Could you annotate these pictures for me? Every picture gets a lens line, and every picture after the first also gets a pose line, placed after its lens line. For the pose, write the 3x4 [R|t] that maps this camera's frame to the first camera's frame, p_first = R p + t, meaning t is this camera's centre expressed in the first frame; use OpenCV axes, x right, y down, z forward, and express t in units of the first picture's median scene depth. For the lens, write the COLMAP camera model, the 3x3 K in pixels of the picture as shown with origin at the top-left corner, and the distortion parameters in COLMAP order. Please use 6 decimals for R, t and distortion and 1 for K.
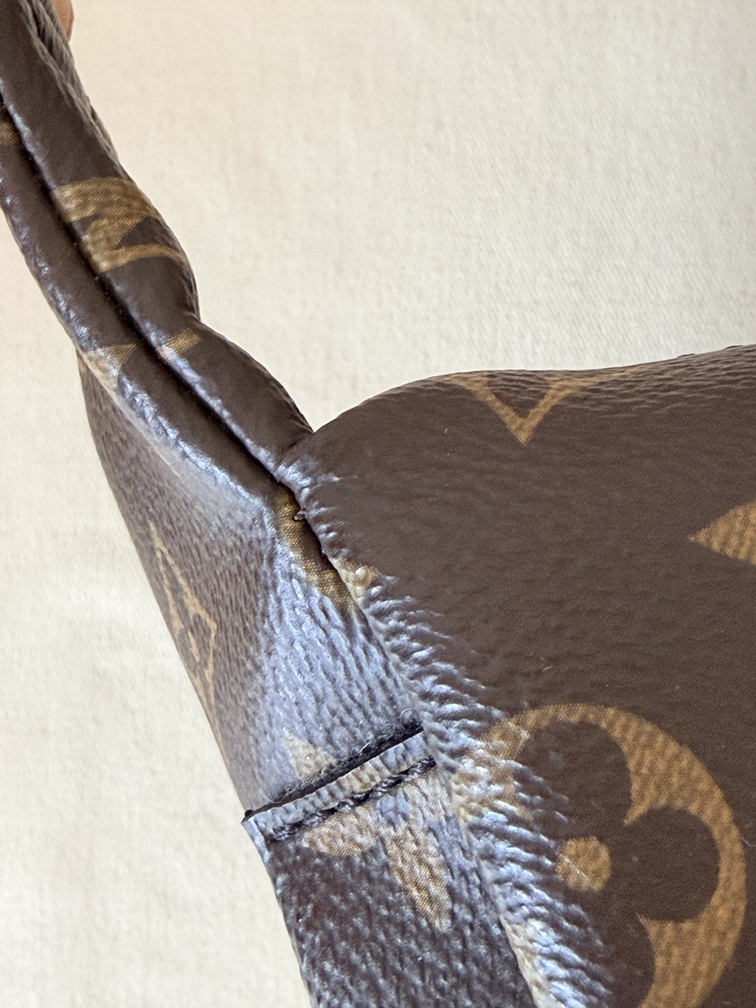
lens RADIAL K [[1488.0, 0, 378.2], [0, 1488.0, 381.5], [0, 0, 1]] dist [-0.011963, 0.062242]
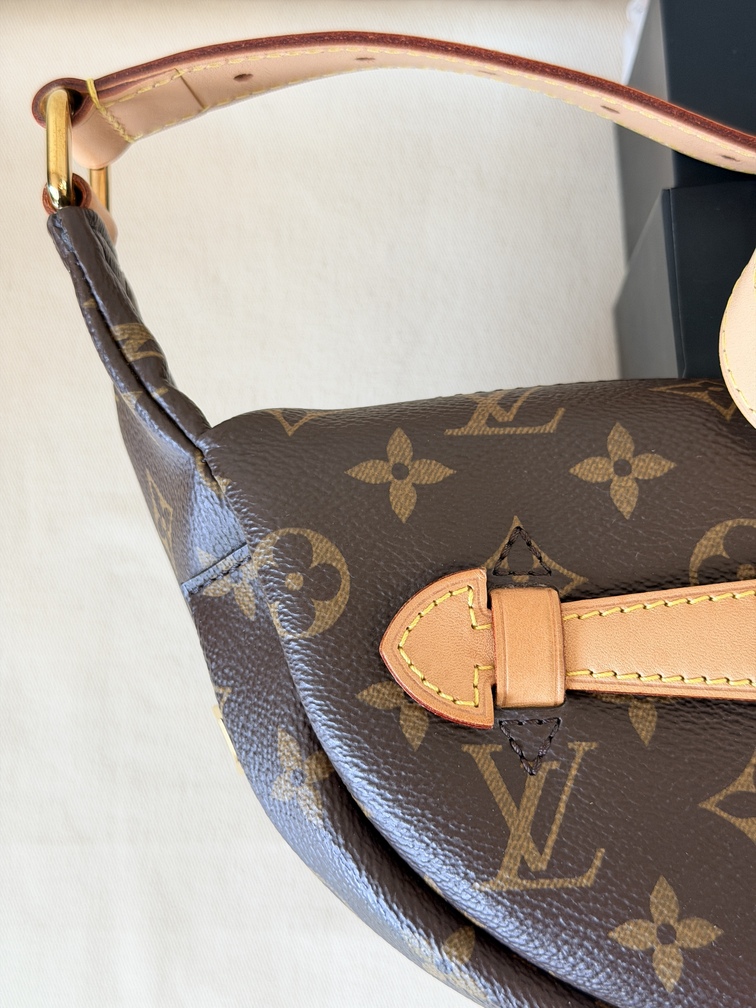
lens RADIAL K [[1471.8, 0, 378.0], [0, 1471.8, 504.0], [0, 0, 1]] dist [0.201099, -0.505096]
pose [[0.999089, 0.042668, 0.000997, 0.244787], [-0.042658, 0.997587, 0.054776, 0.011719], [0.001342, -0.054768, 0.998498, -1.539009]]
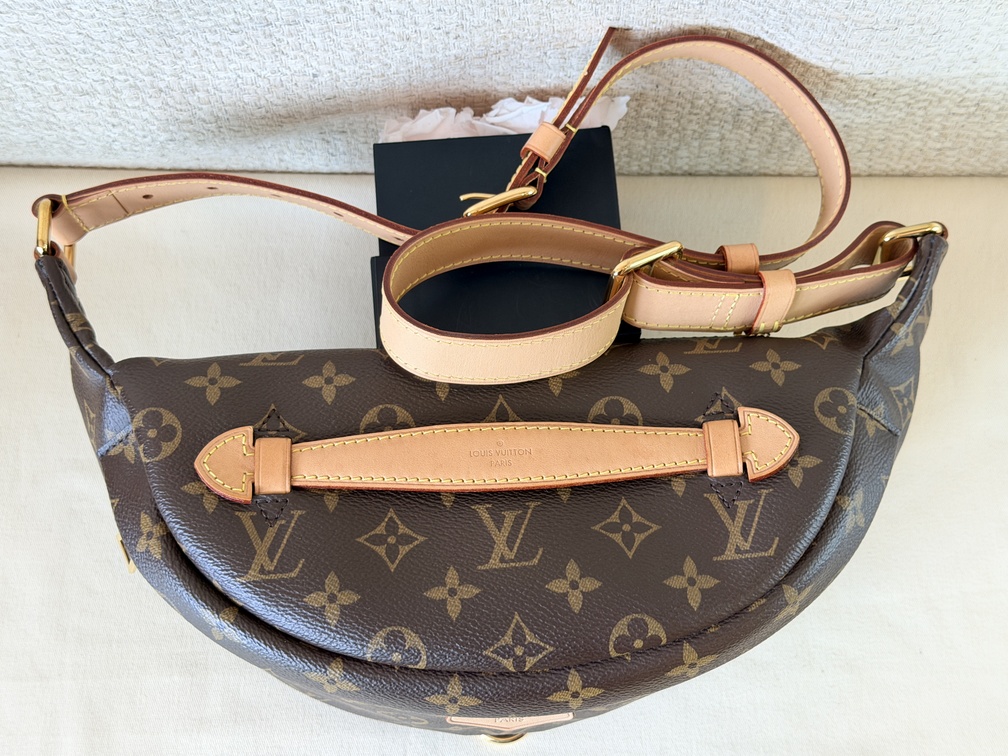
lens RADIAL K [[1471.8, 0, 504.0], [0, 1471.8, 378.0], [0, 0, 1]] dist [0.201099, -0.505096]
pose [[0.997806, 0.044499, 0.049027, 0.981987], [-0.035090, 0.983340, -0.178357, 0.896273], [-0.056147, 0.176245, 0.982744, -3.831799]]
